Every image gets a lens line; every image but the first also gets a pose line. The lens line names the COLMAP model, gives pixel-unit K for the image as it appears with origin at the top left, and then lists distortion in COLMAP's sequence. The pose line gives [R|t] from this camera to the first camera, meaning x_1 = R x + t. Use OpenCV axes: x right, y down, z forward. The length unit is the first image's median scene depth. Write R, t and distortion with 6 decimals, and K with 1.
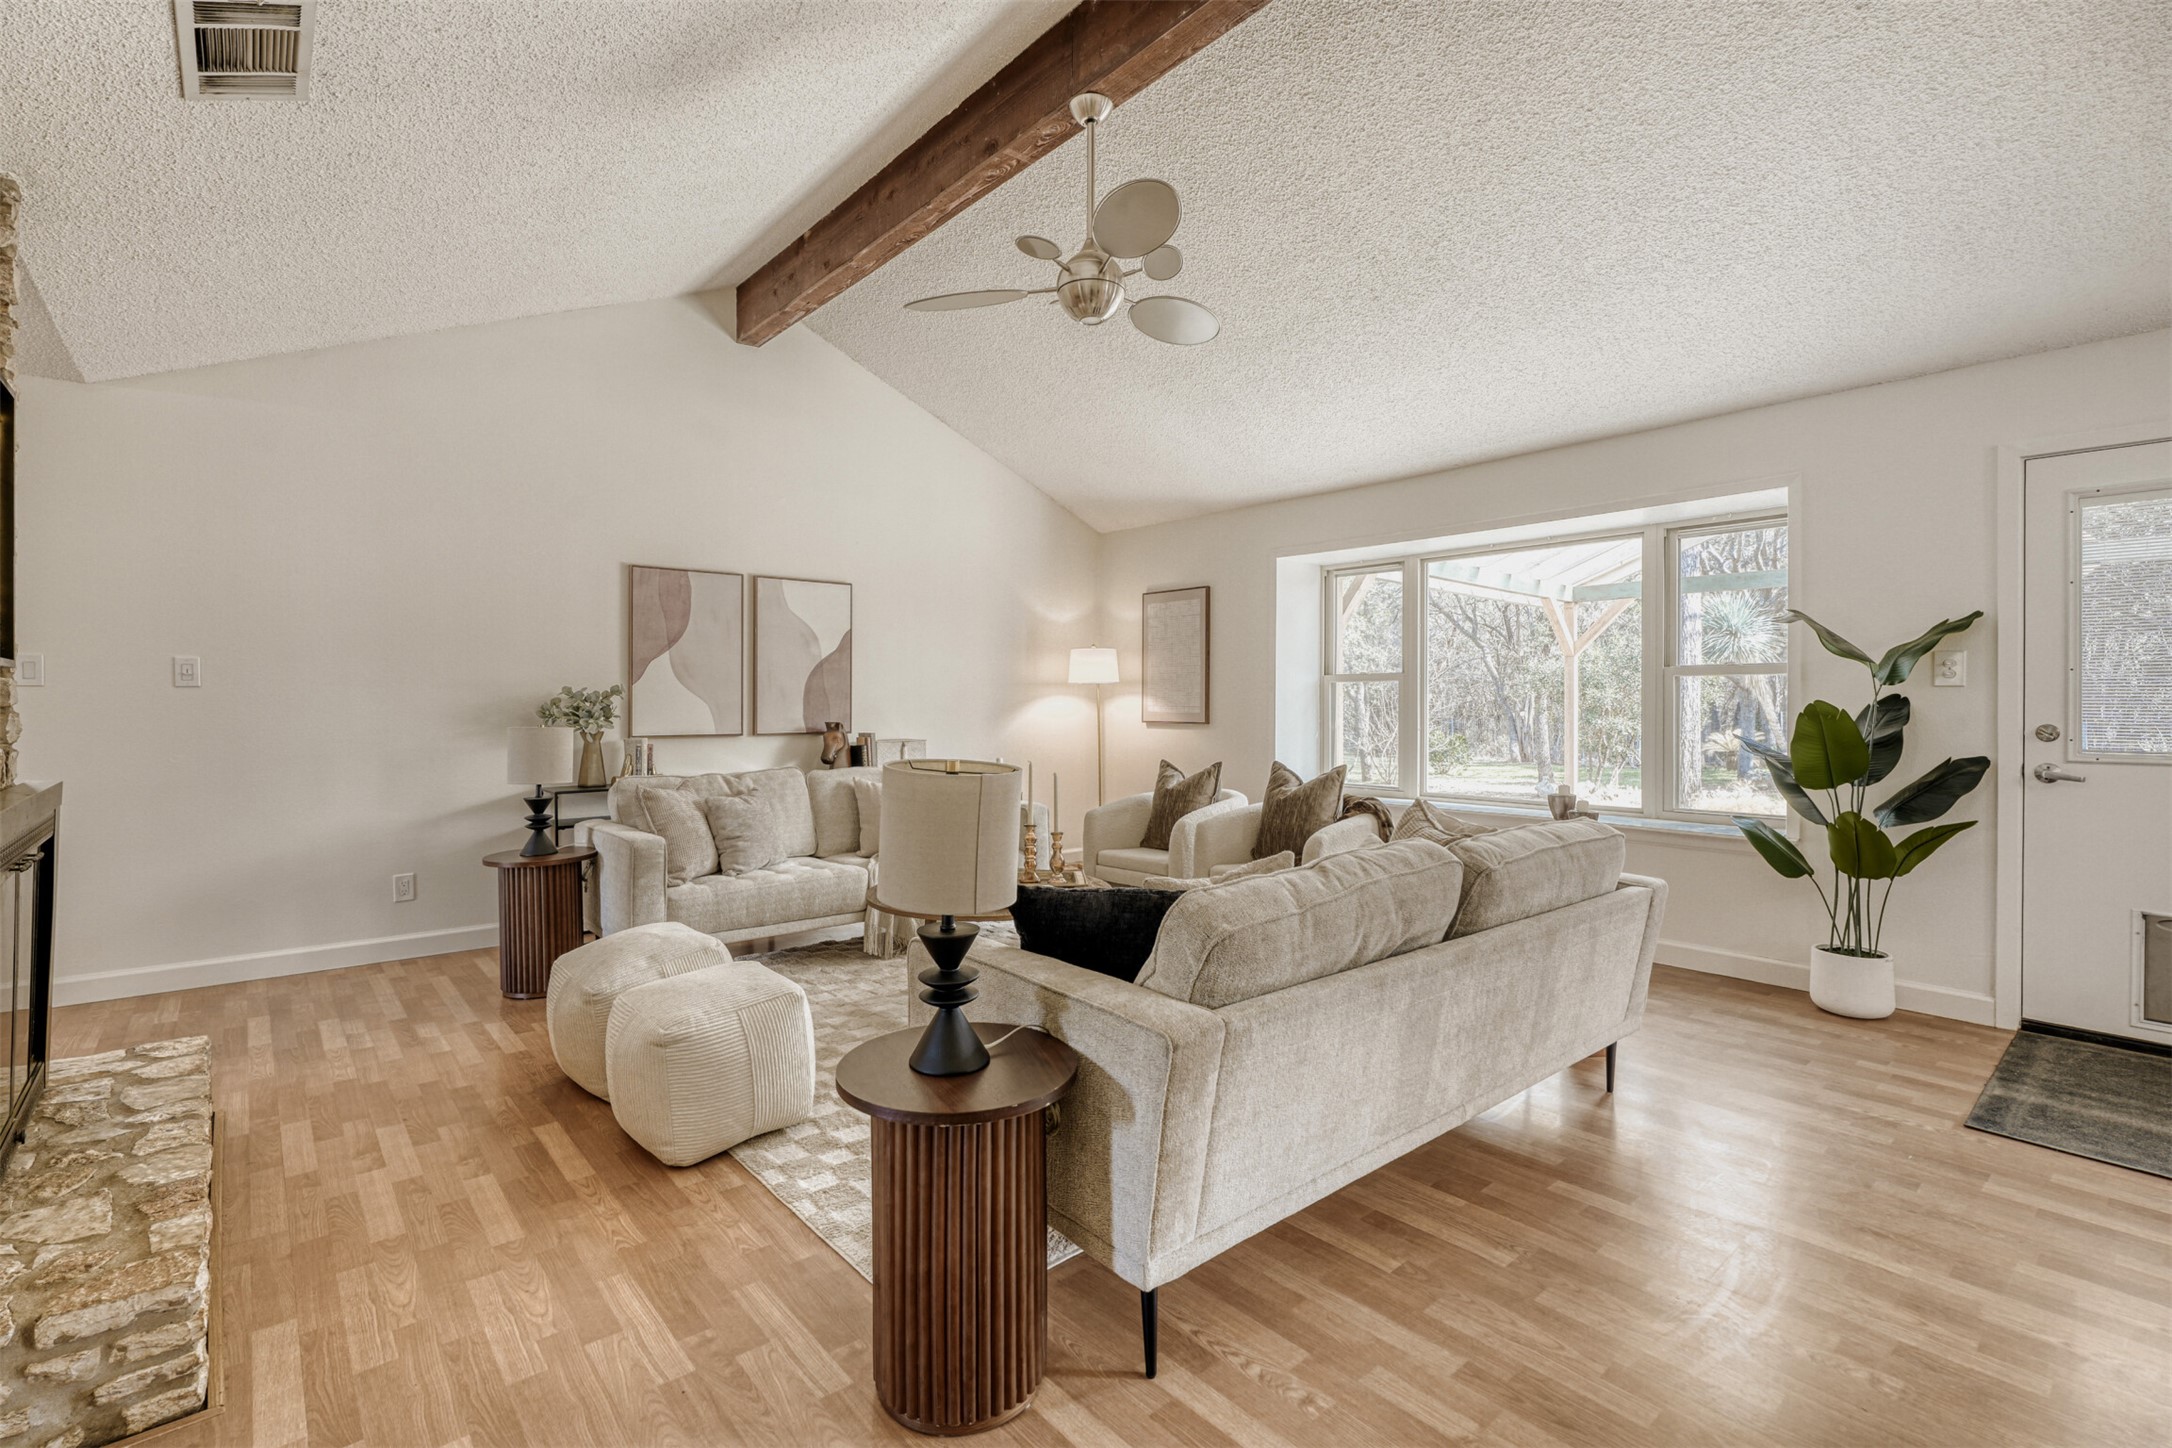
lens RADIAL K [[984.1, 0, 1094.2], [0, 984.1, 713.0], [0, 0, 1]] dist [0.000590, 0.001614]
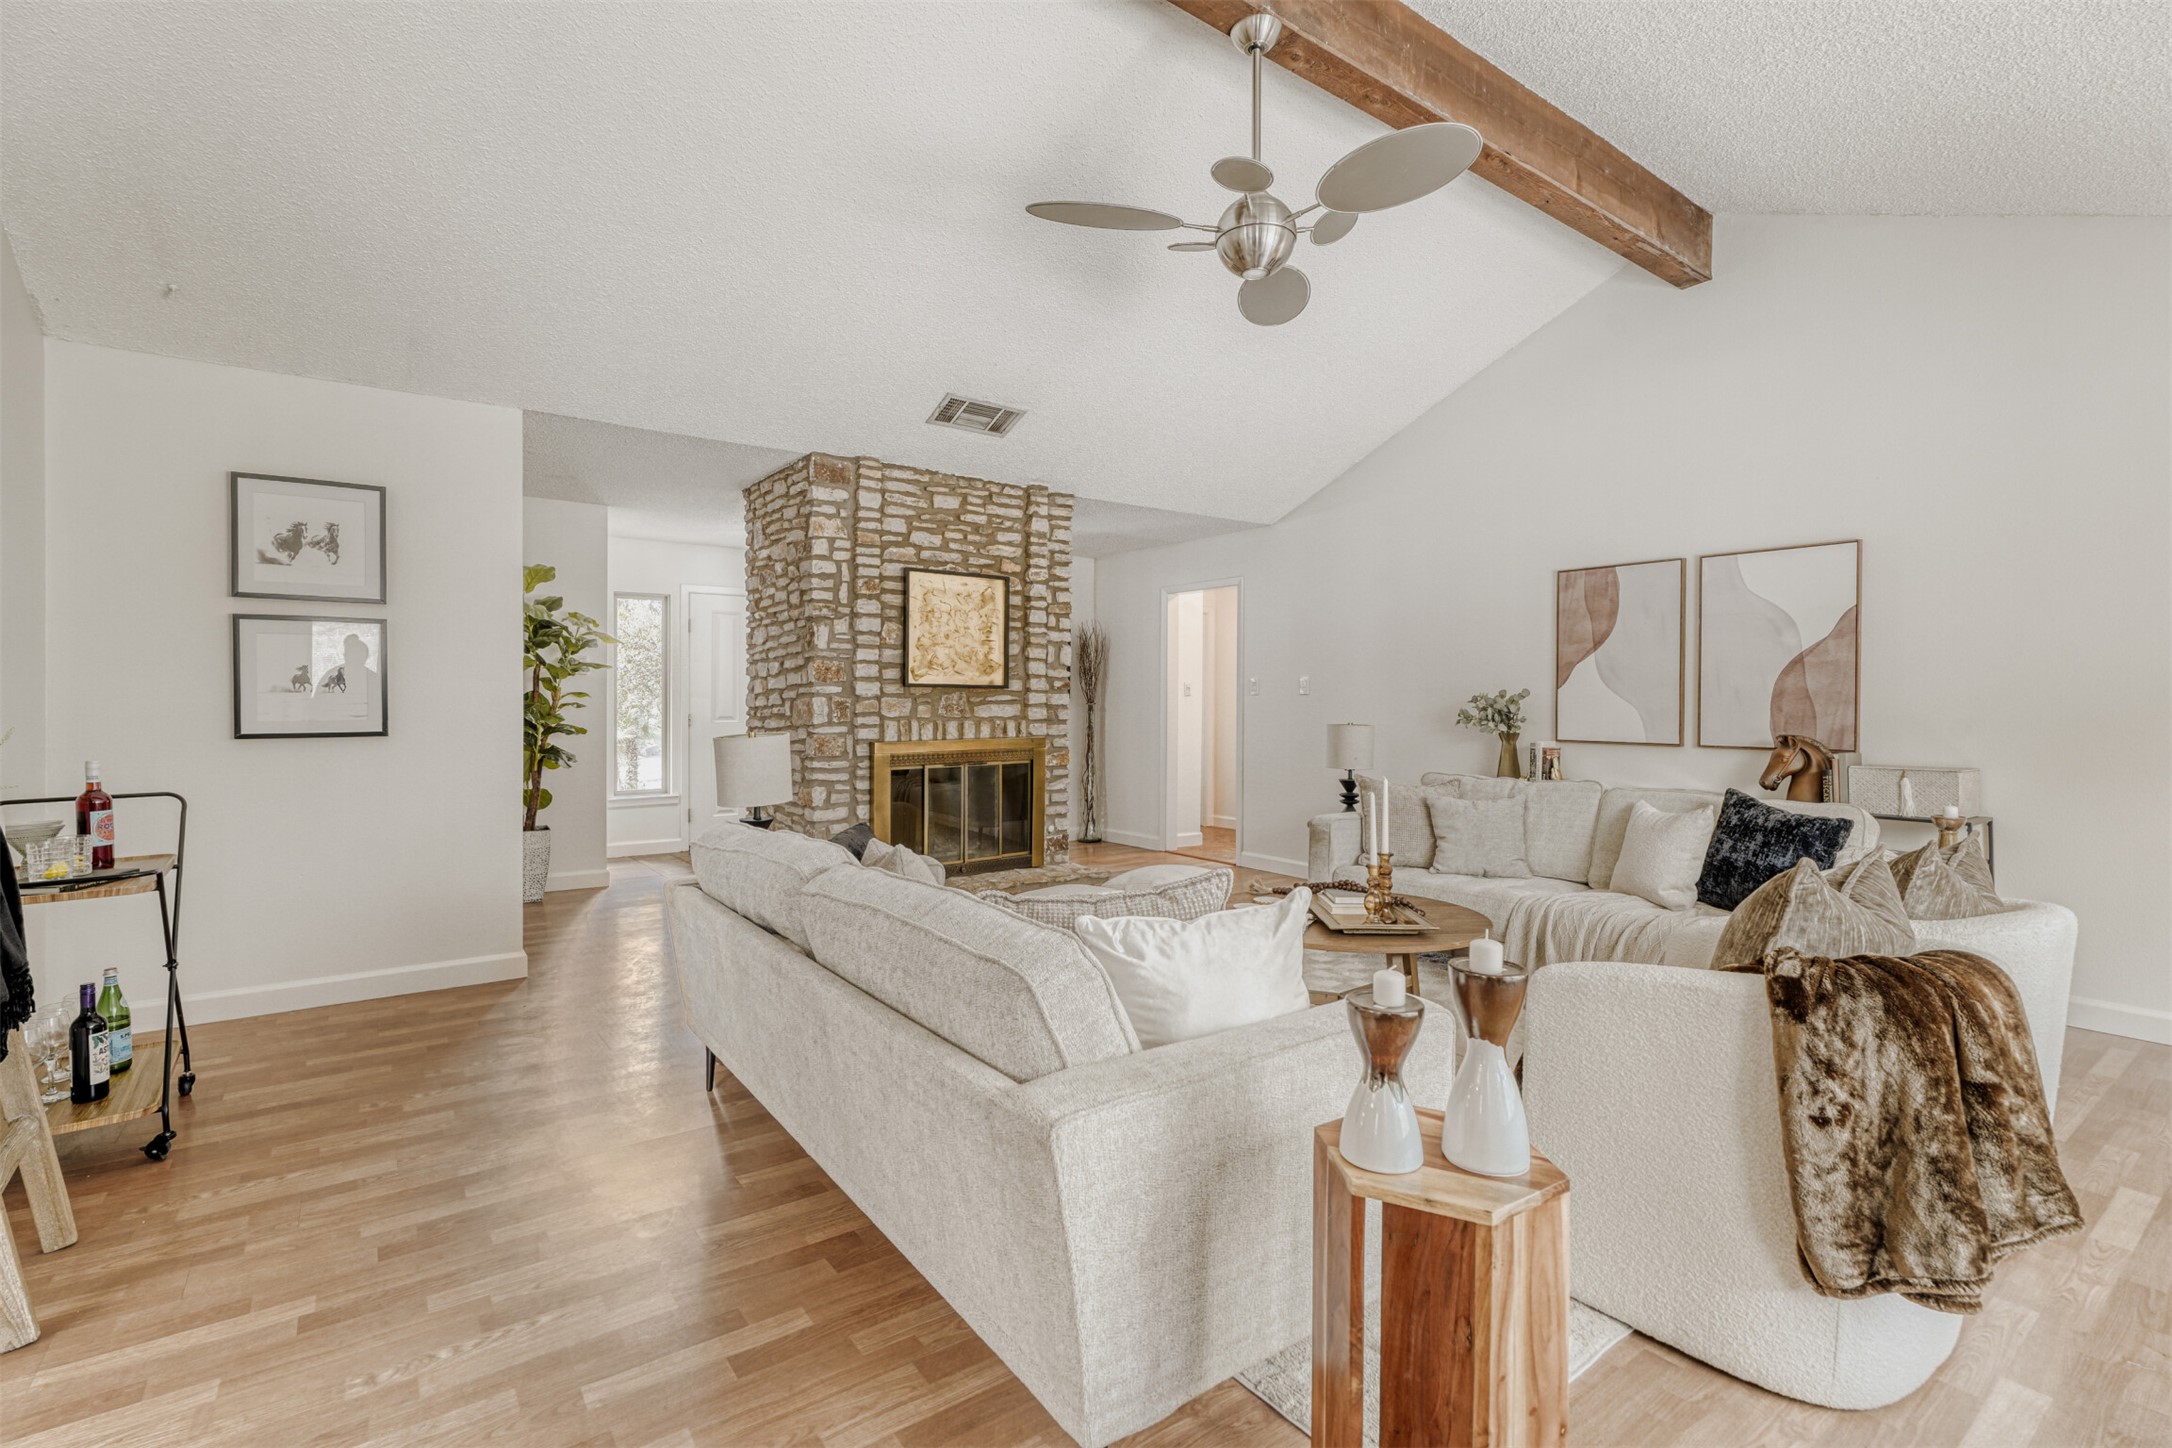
lens RADIAL K [[984.1, 0, 1085.2], [0, 984.1, 707.0], [0, 0, 1]] dist [0.000590, 0.001614]
pose [[-0.087430, 0.002173, -0.996168, 0.533244], [-0.015205, 0.999878, 0.003515, -0.006517], [0.996055, 0.015454, -0.087387, 0.555457]]
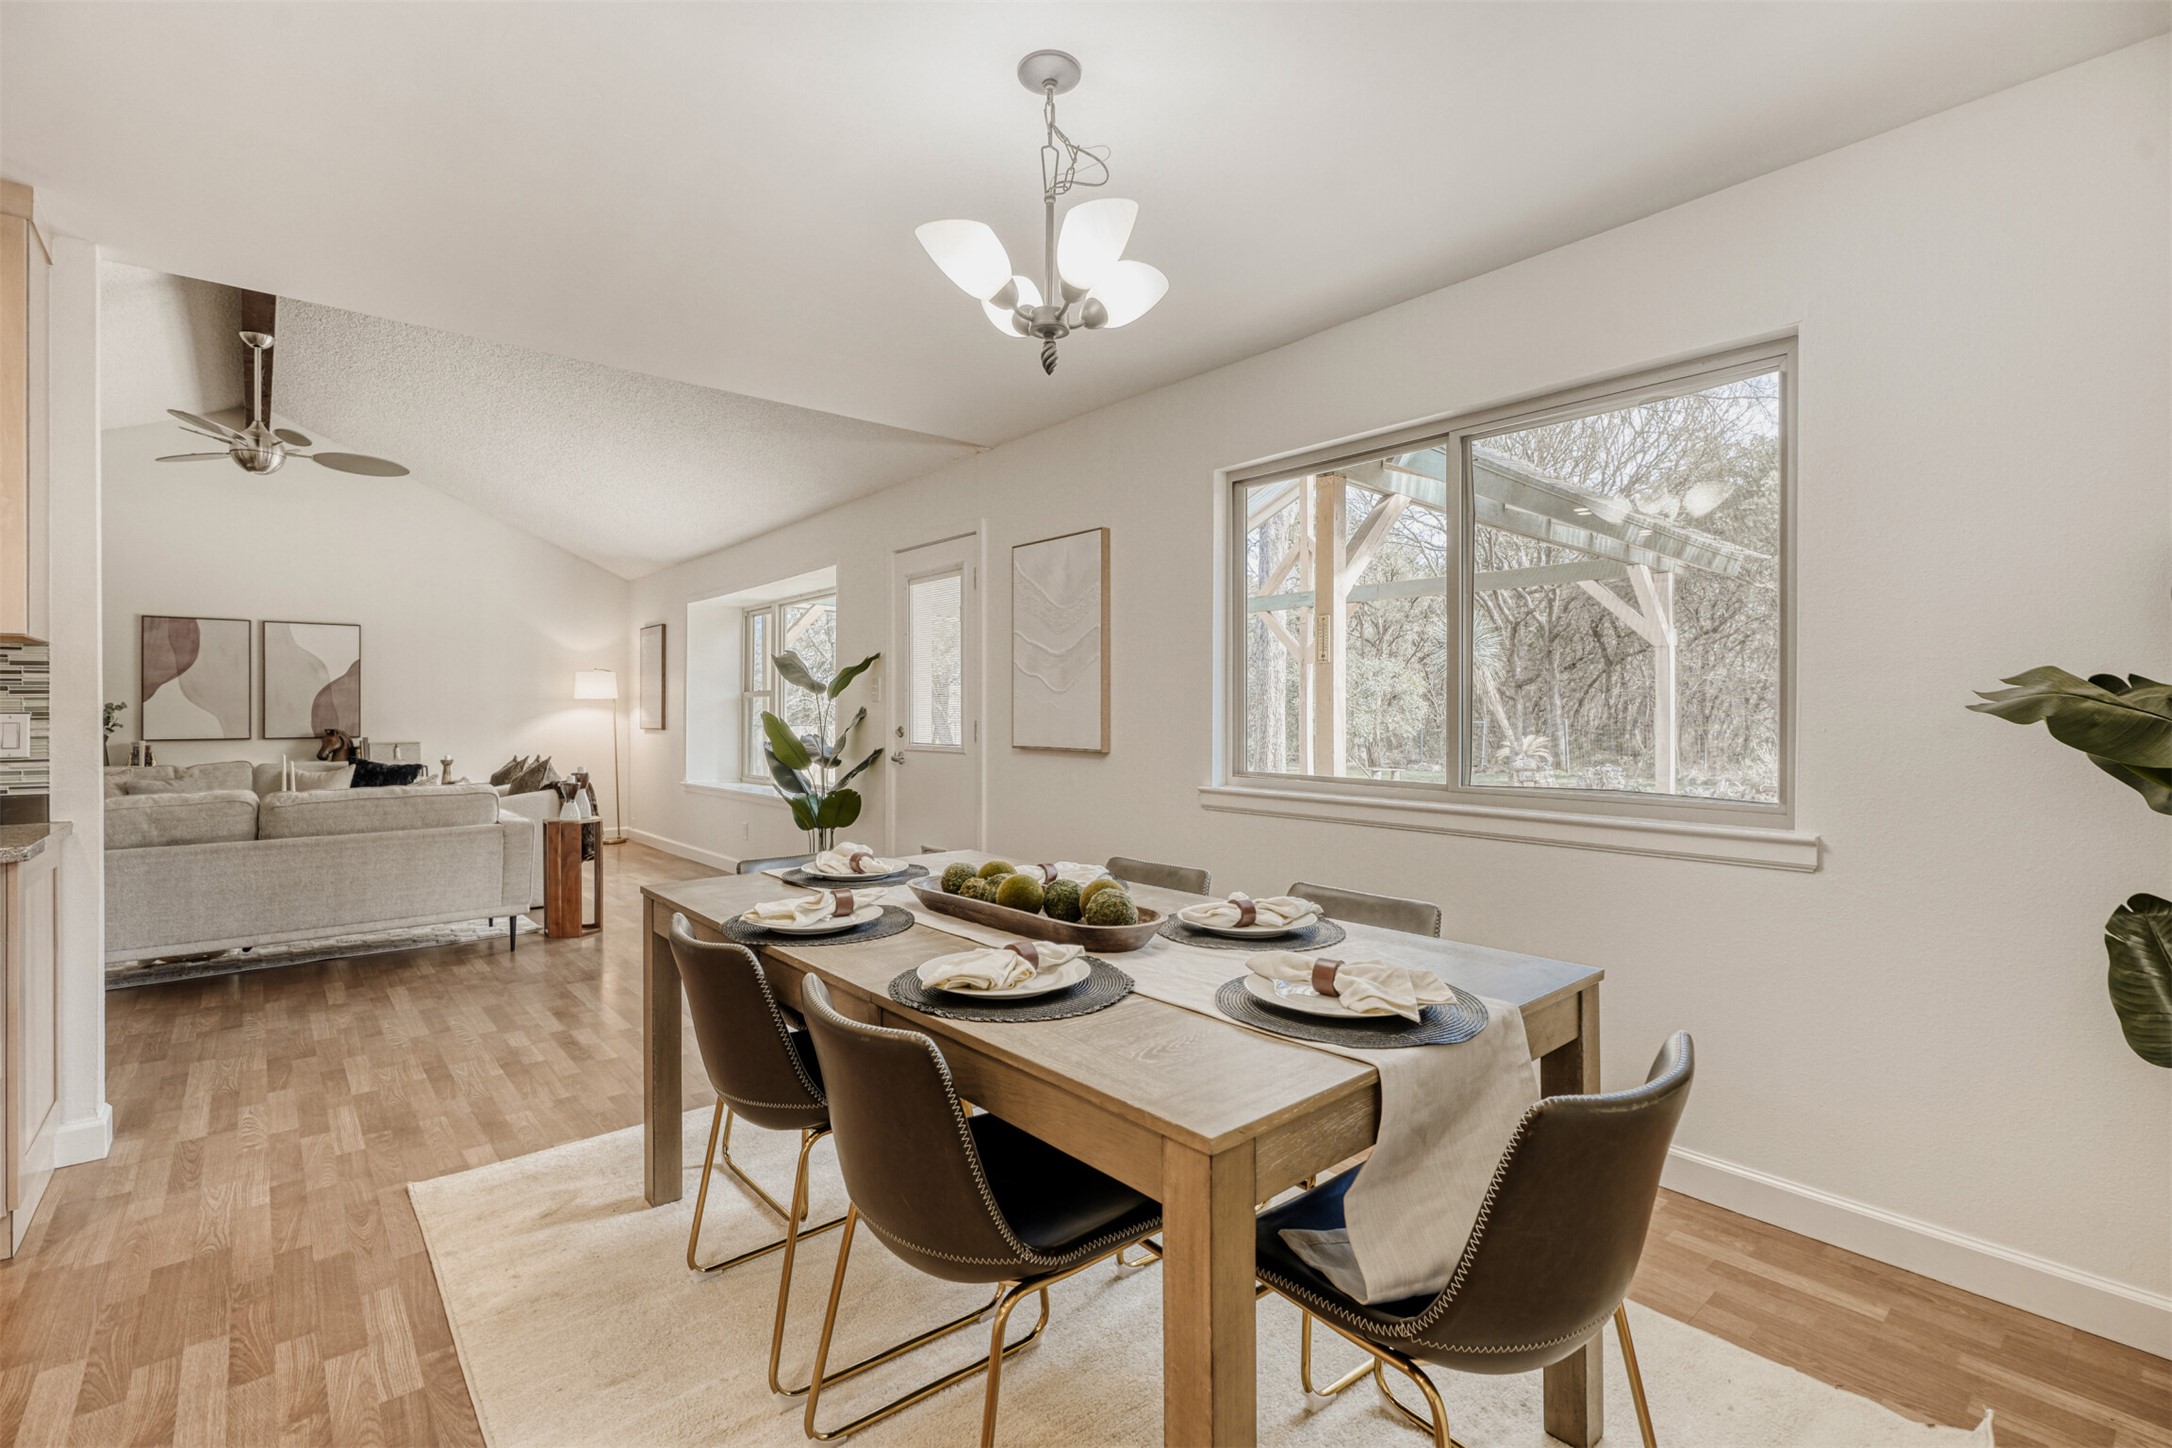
lens RADIAL K [[984.1, 0, 1072.4], [0, 984.1, 716.2], [0, 0, 1]] dist [0.000590, 0.001614]
pose [[0.999852, -0.002610, -0.016984, 0.790543], [0.002523, 0.999983, -0.005180, 0.001153], [0.016997, 0.005137, 0.999842, -0.334383]]
